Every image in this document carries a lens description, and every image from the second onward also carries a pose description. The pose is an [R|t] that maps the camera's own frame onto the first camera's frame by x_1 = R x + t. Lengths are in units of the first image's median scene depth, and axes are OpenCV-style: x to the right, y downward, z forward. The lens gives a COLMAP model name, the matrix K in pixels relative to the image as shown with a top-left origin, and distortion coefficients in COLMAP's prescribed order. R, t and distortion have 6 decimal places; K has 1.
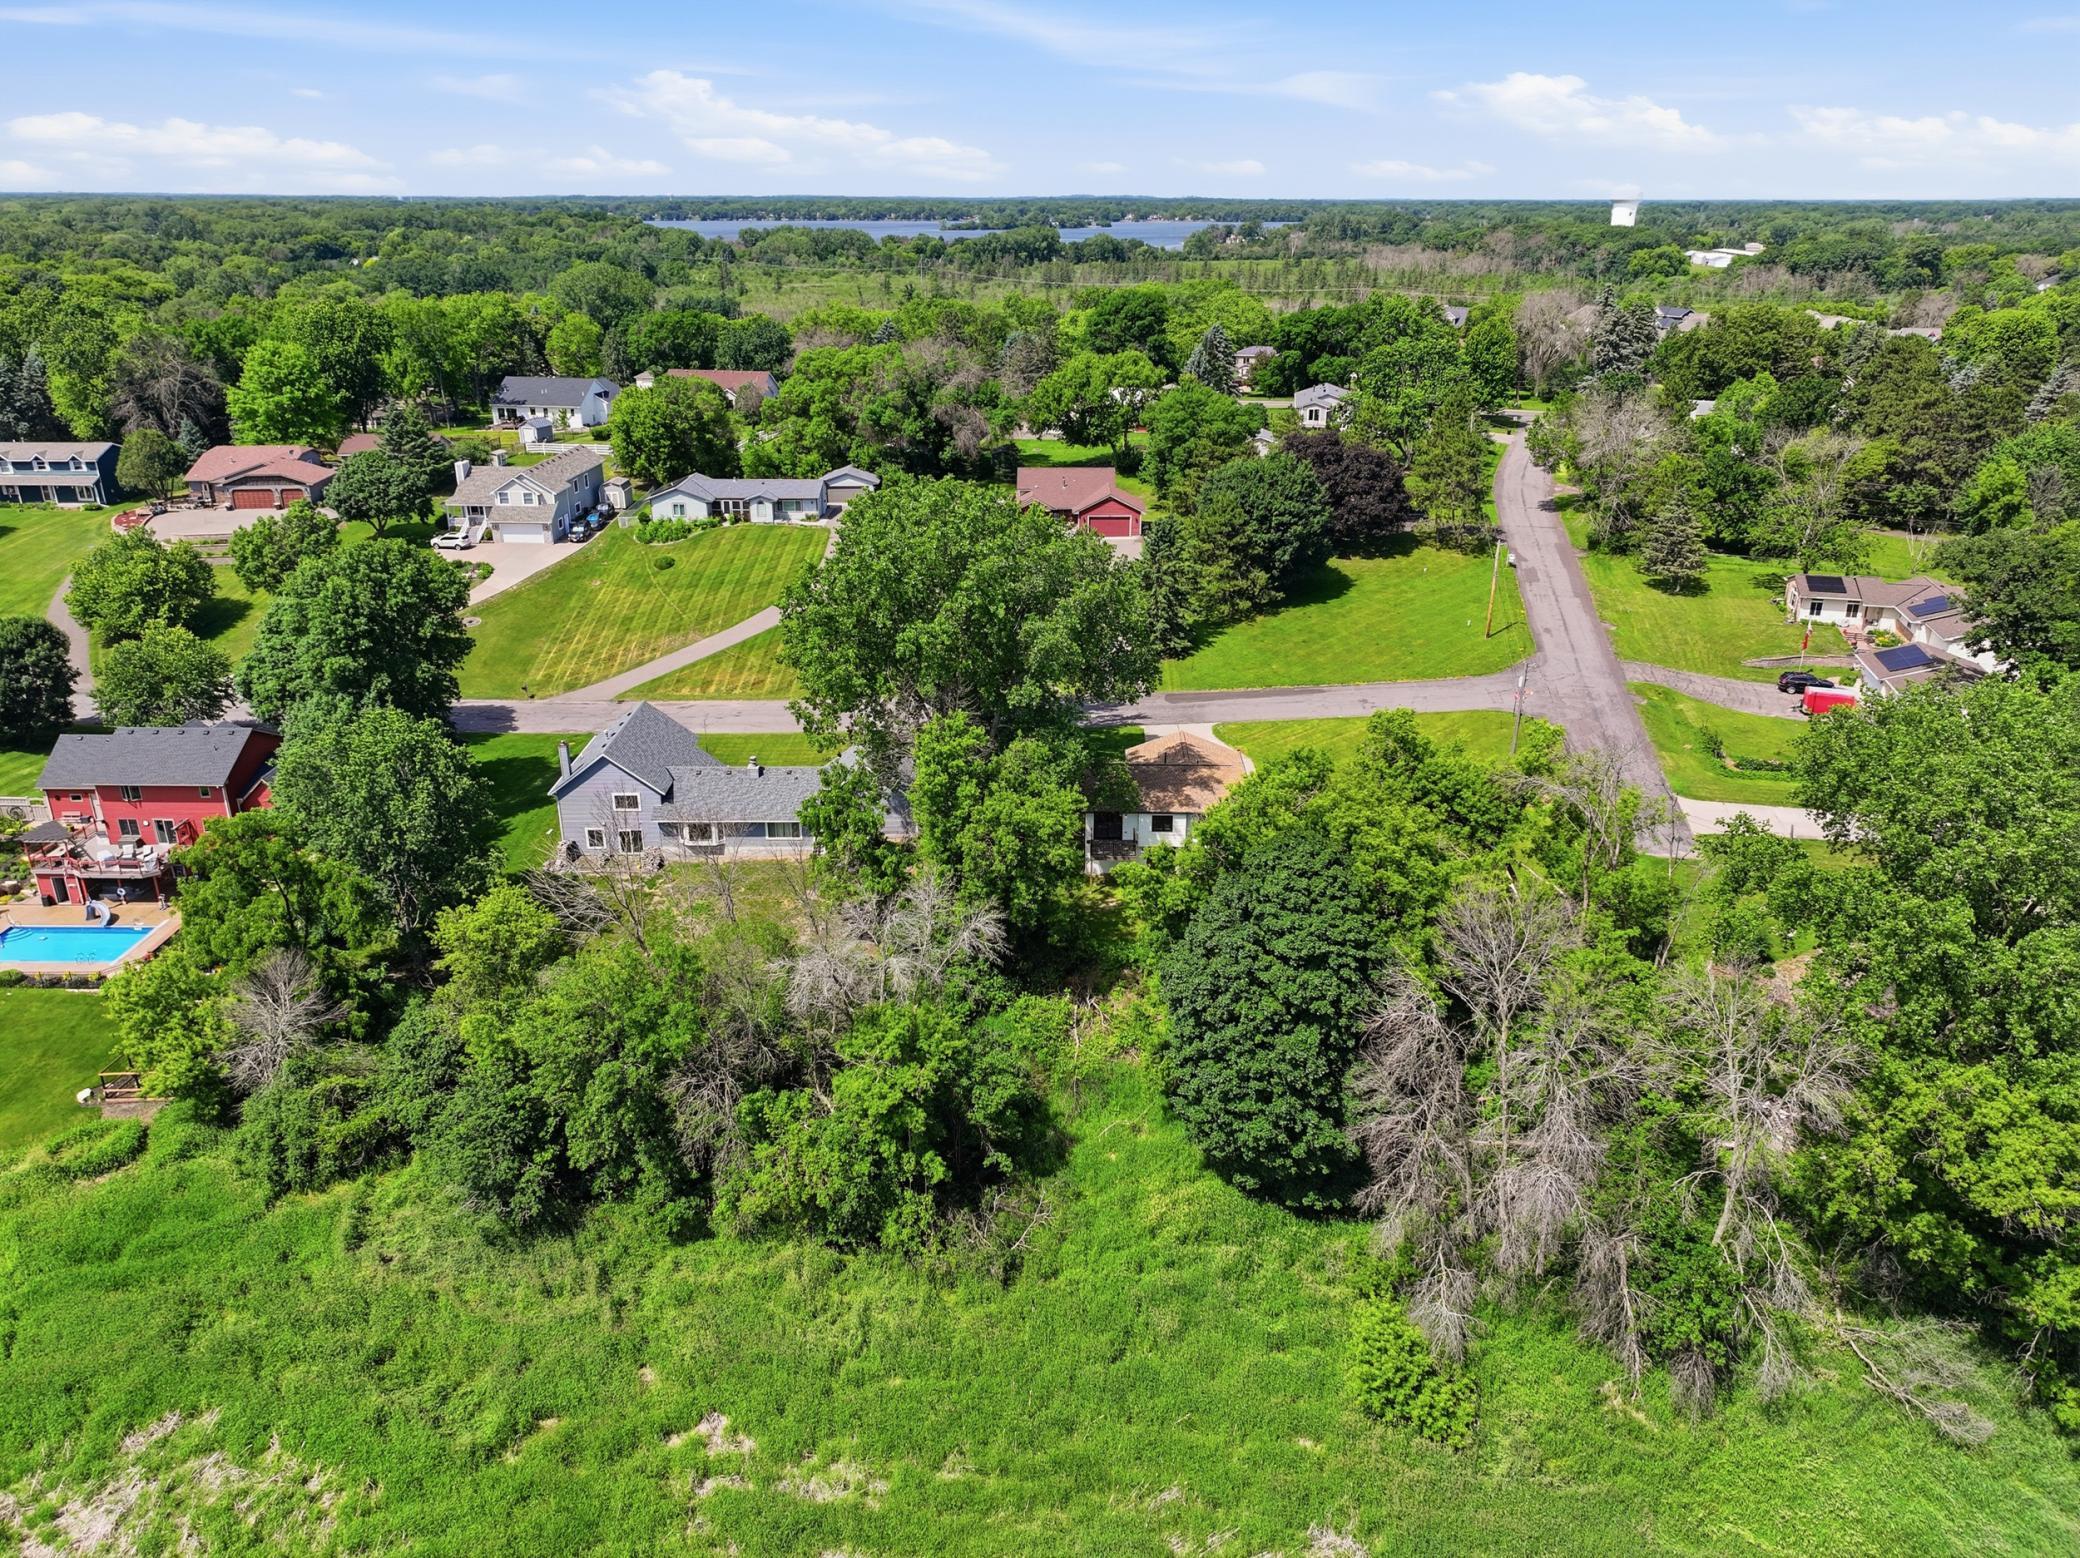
lens RADIAL K [[1471.9, 0, 1042.5], [0, 1471.9, 765.6], [0, 0, 1]] dist [0.005256, -0.000408]
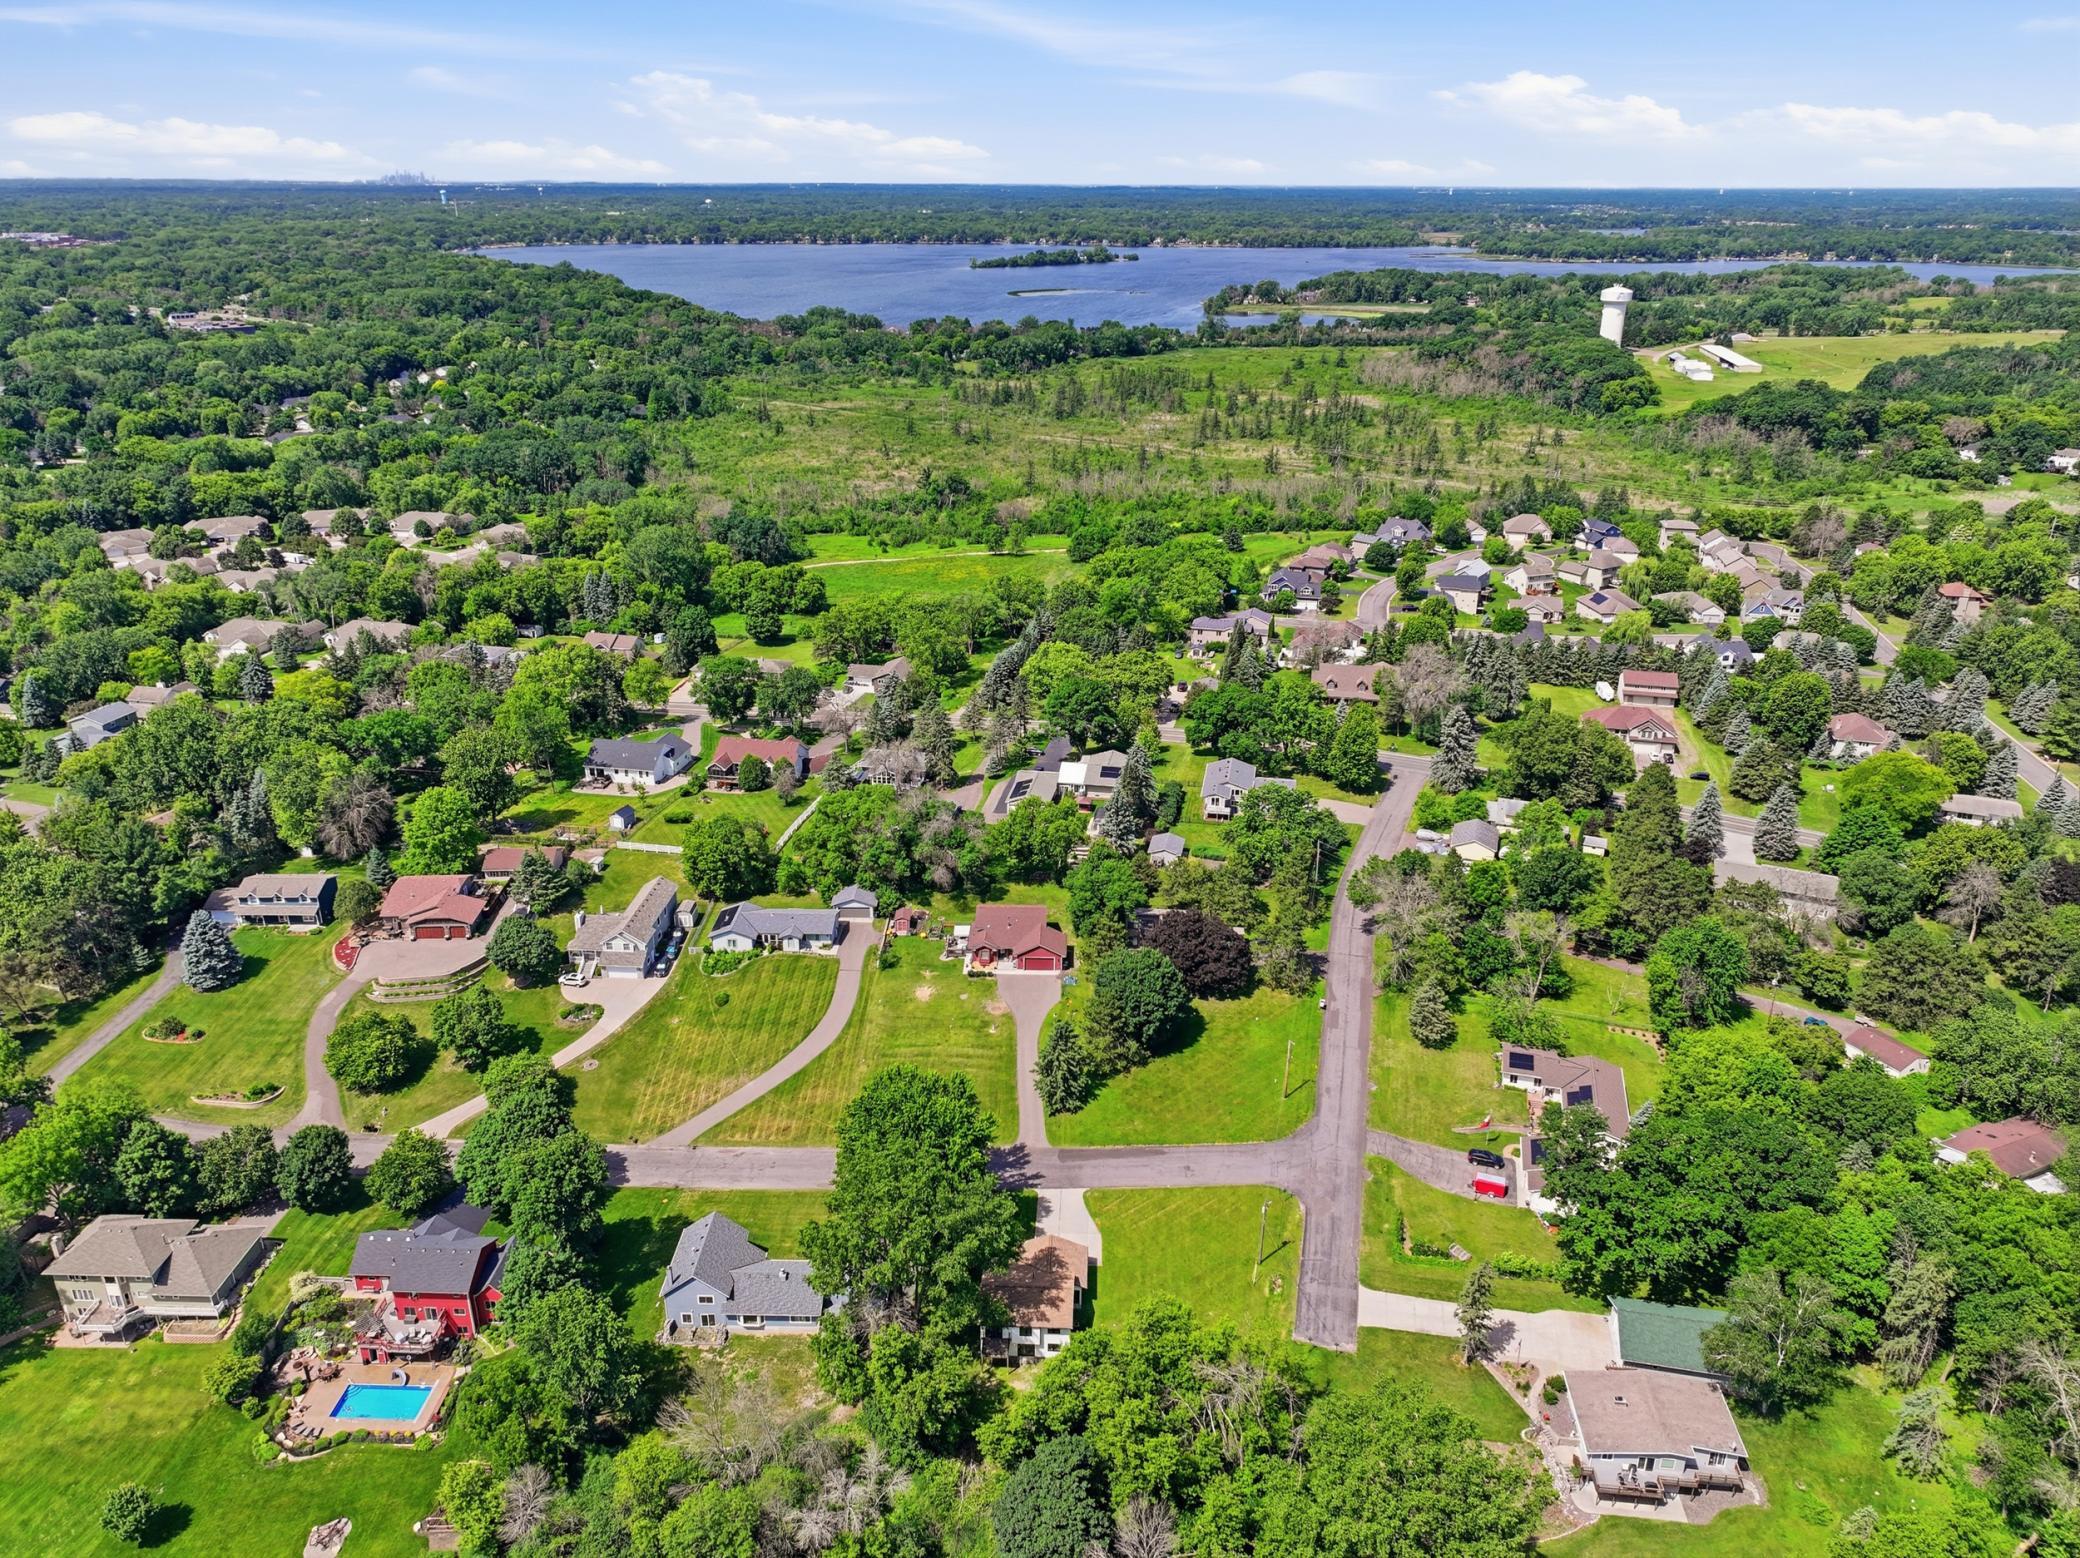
lens RADIAL K [[1476.4, 0, 1040.8], [0, 1476.4, 756.3], [0, 0, 1]] dist [0.002321, -0.004591]
pose [[0.999698, 0.011782, -0.021561, 0.141489], [-0.011674, 0.999919, 0.005086, -0.694174], [0.021619, -0.004833, 0.999755, -0.751411]]
